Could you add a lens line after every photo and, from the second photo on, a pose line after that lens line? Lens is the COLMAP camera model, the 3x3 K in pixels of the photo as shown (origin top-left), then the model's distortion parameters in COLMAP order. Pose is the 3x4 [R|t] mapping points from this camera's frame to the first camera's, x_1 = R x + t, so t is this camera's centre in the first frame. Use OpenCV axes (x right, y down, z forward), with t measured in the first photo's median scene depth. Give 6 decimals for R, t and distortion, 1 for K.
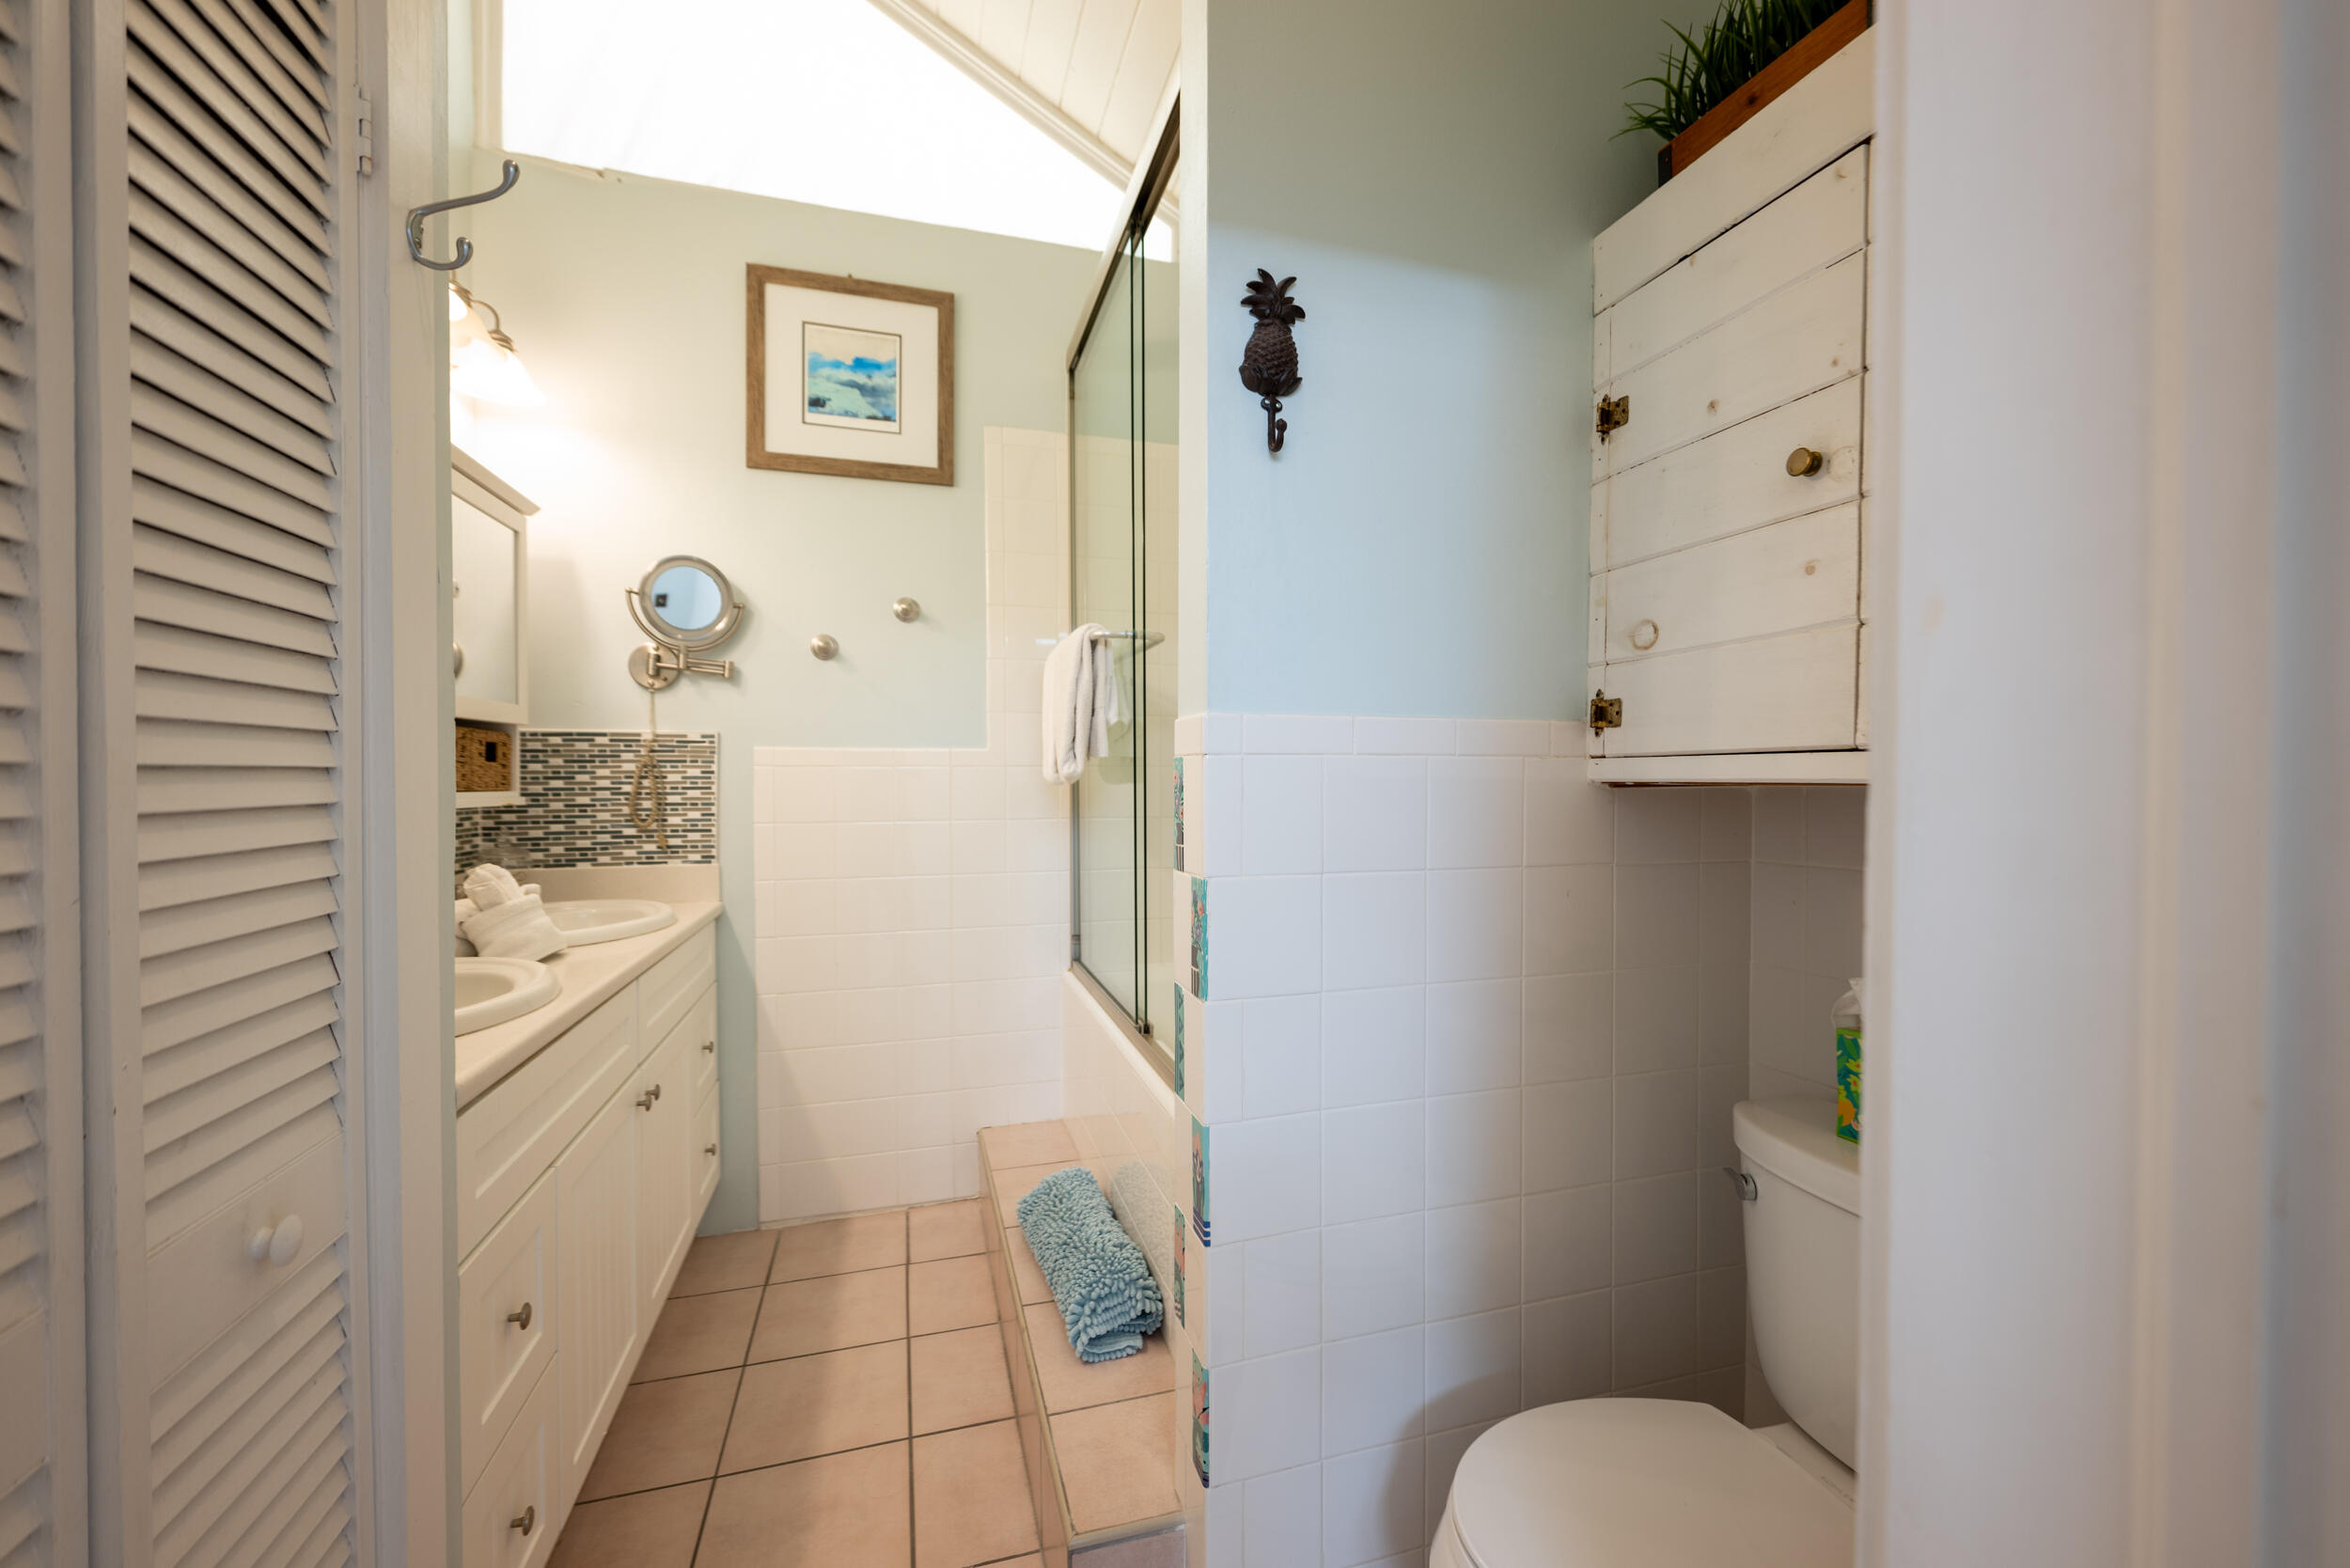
lens RADIAL K [[947.3, 0, 1189.7], [0, 947.3, 795.9], [0, 0, 1]] dist [-0.002824, 0.000195]
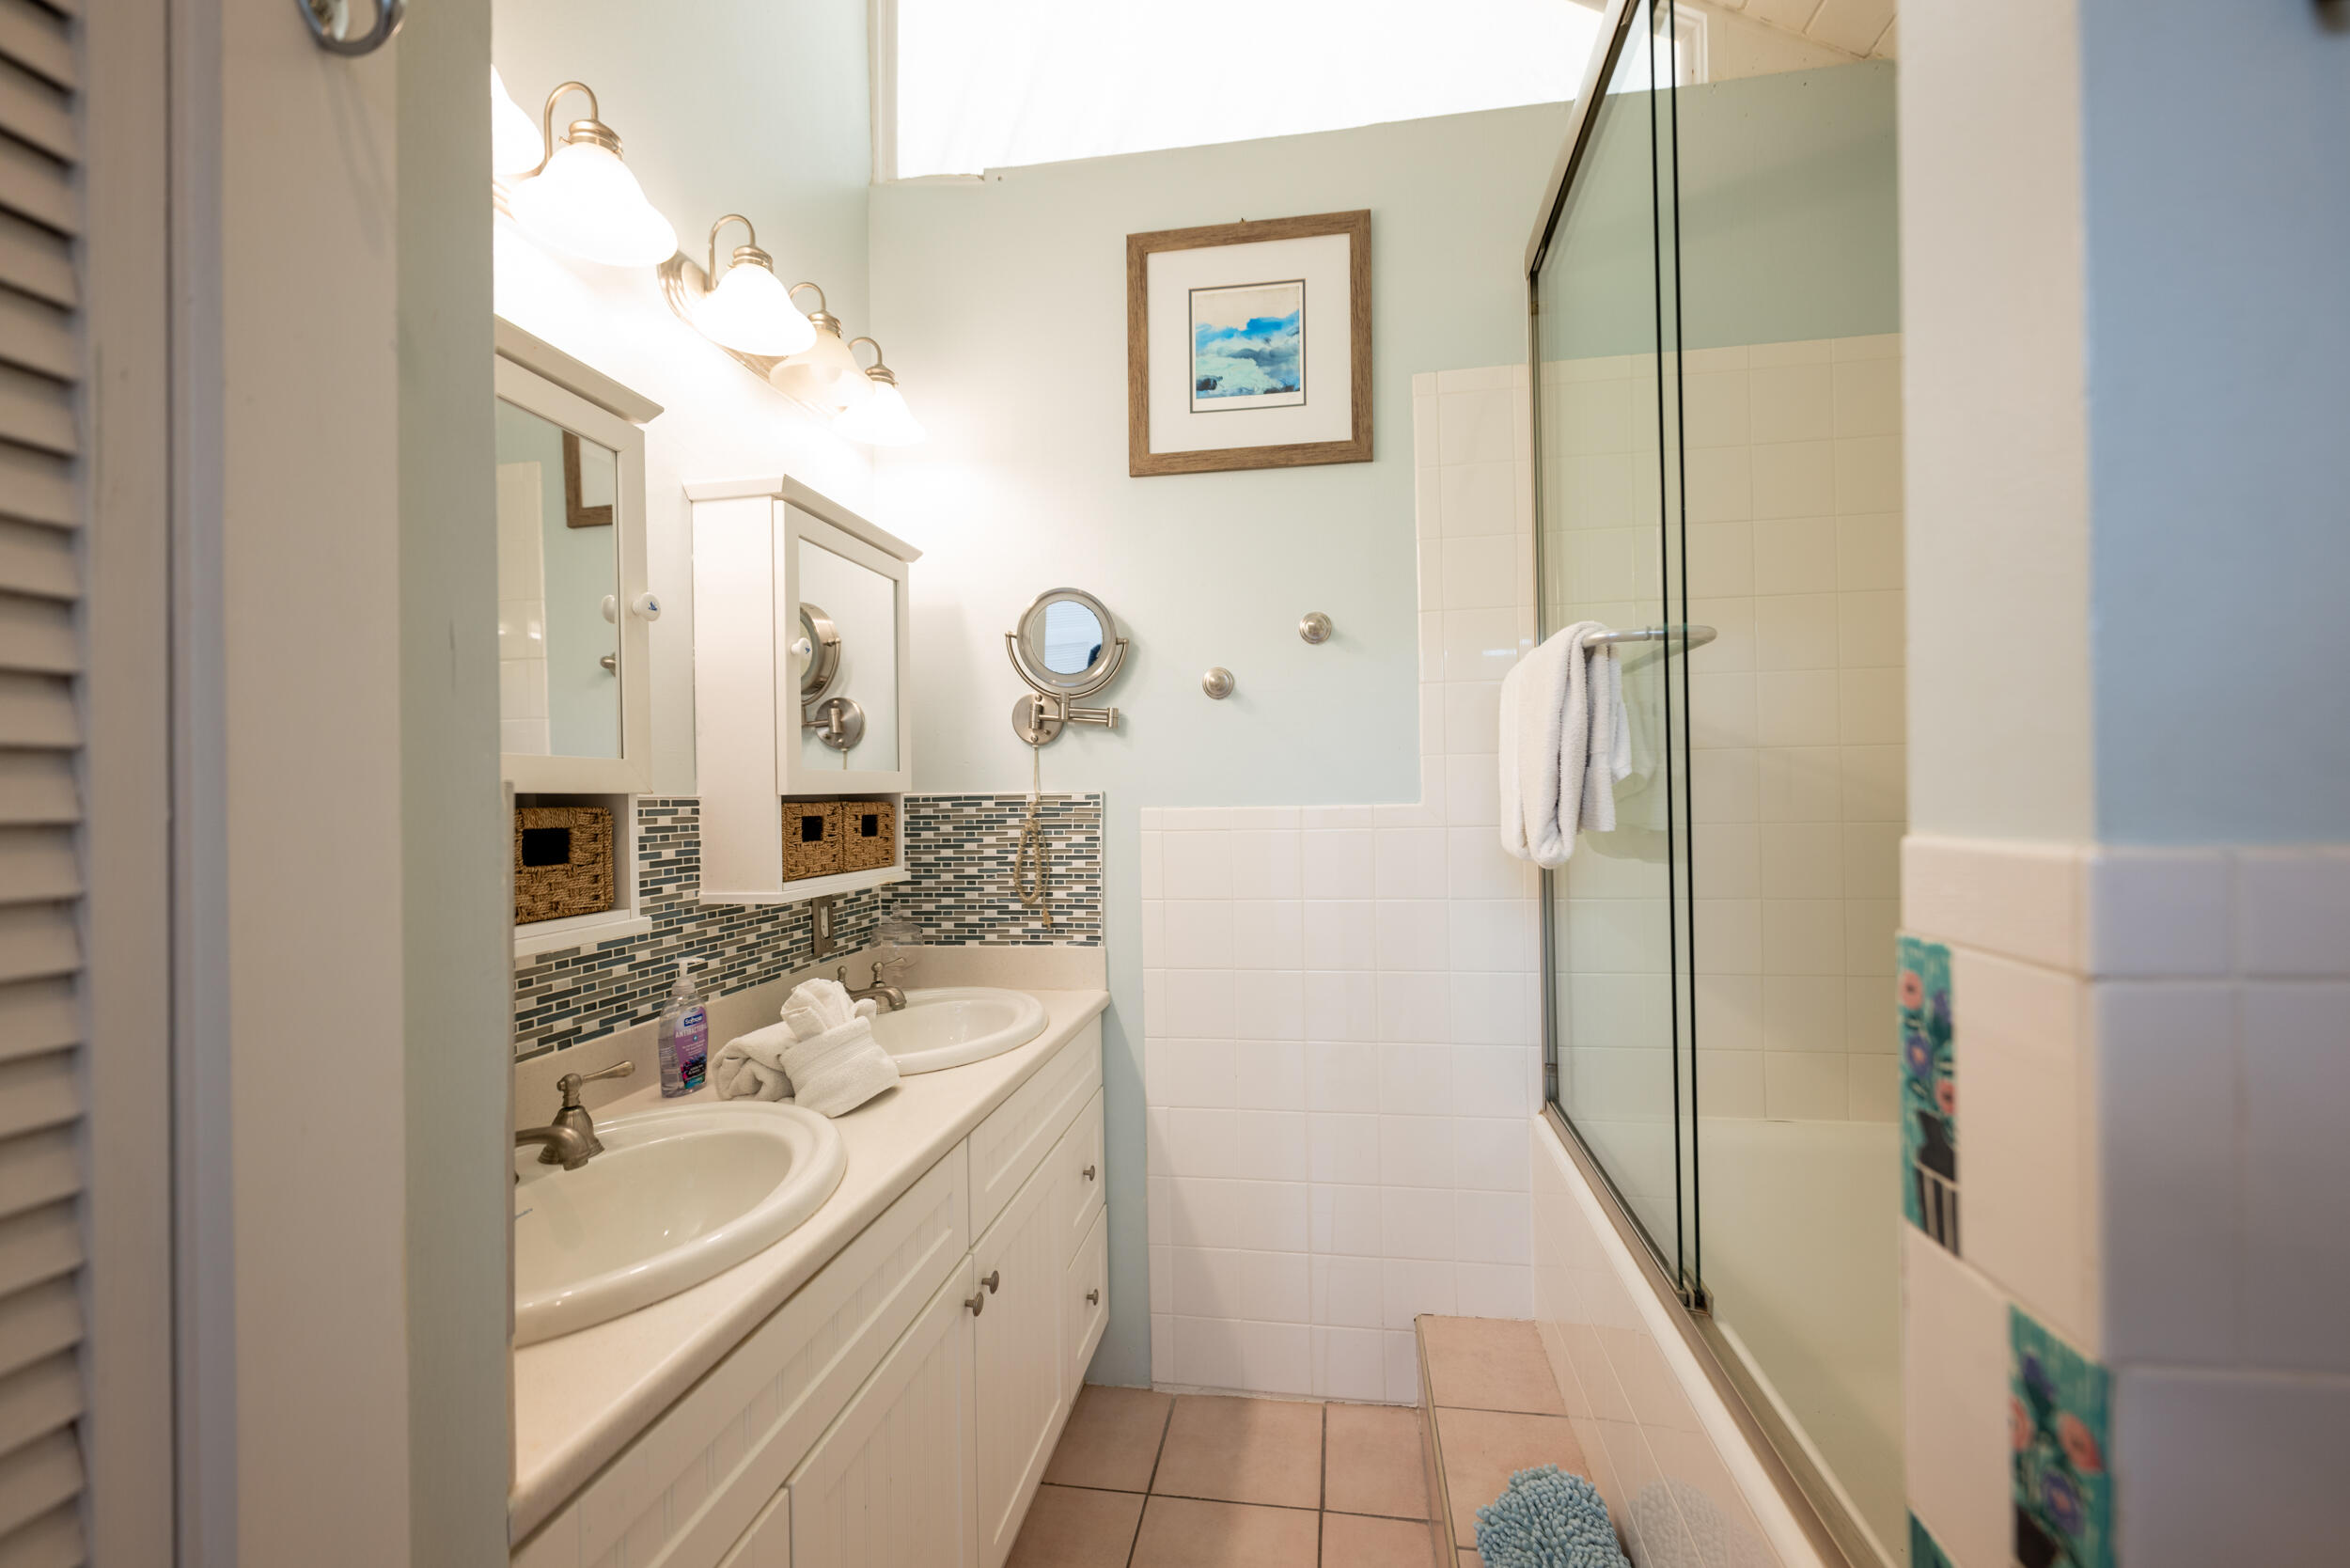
lens RADIAL K [[947.3, 0, 1189.7], [0, 947.3, 795.9], [0, 0, 1]] dist [-0.002824, 0.000195]
pose [[0.899347, -0.014793, -0.436985, -0.056948], [0.008191, 0.999822, -0.016990, -0.048760], [0.437159, 0.011701, 0.899308, 0.271930]]
